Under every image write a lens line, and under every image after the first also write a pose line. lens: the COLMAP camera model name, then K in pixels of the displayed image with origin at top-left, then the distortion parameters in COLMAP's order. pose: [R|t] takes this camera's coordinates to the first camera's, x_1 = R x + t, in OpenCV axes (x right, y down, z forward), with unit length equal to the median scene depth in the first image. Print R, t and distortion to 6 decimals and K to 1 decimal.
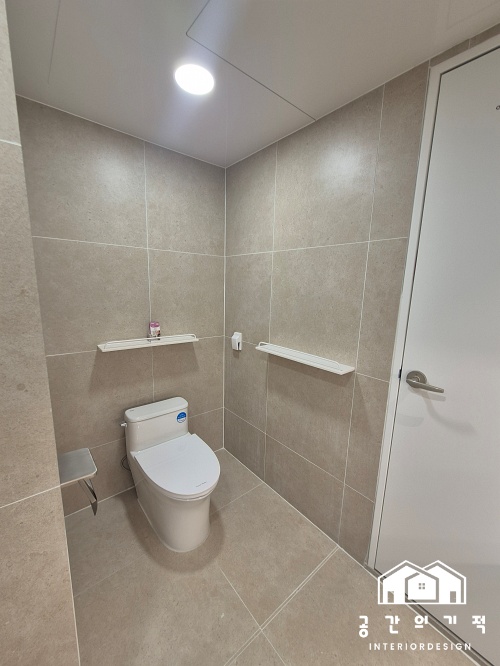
lens RADIAL K [[270.1, 0, 251.5], [0, 270.1, 335.9], [0, 0, 1]] dist [-0.002543, -0.000499]
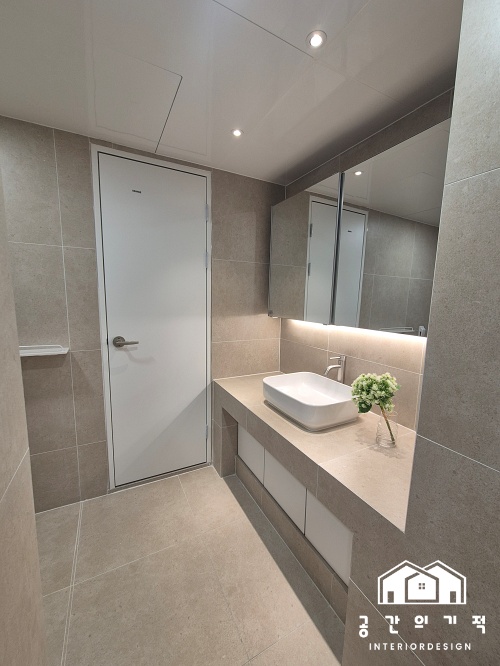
lens RADIAL K [[270.1, 0, 255.0], [0, 270.1, 335.6], [0, 0, 1]] dist [-0.002543, -0.000499]
pose [[0.209561, -0.172002, 0.962548, -0.668715], [0.159851, 0.977189, 0.139816, 0.030383], [-0.964641, 0.124564, 0.232276, -0.122743]]
